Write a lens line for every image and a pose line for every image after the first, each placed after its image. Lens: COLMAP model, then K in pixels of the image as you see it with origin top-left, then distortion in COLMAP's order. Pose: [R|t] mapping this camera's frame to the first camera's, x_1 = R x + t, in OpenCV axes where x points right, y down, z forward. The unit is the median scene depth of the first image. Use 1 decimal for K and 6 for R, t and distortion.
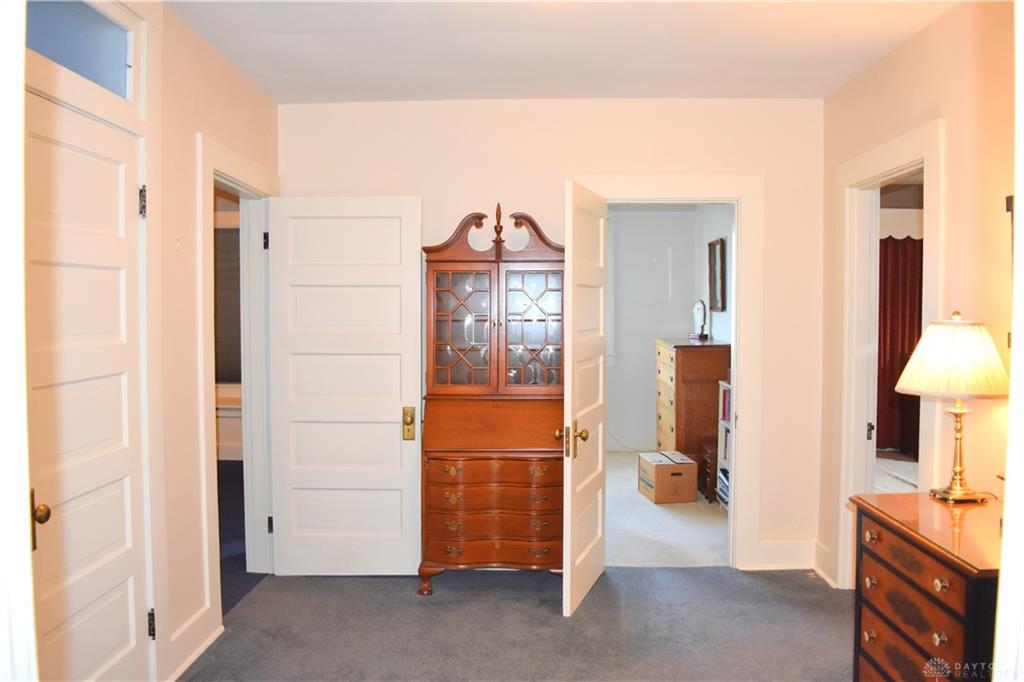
lens RADIAL K [[813.5, 0, 514.1], [0, 813.5, 345.7], [0, 0, 1]] dist [-0.095120, 0.021848]
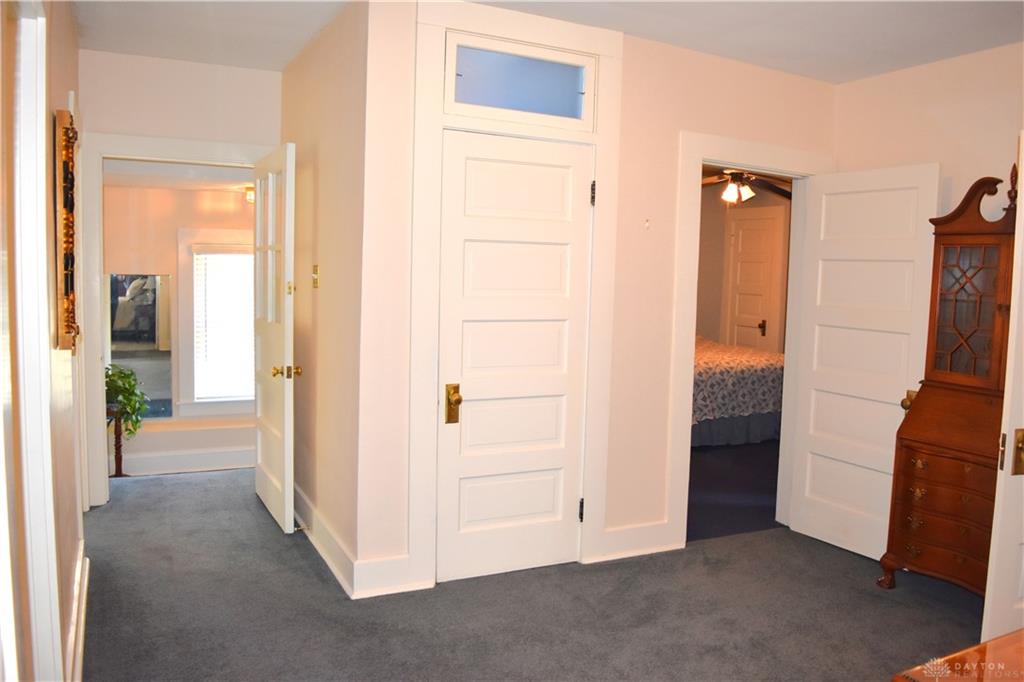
lens RADIAL K [[813.5, 0, 519.1], [0, 813.5, 338.0], [0, 0, 1]] dist [-0.095120, 0.021848]
pose [[0.479539, 0.088876, -0.873008, 0.458709], [-0.068650, 0.995608, 0.063648, -0.012197], [0.874831, 0.029410, 0.483535, 0.162061]]
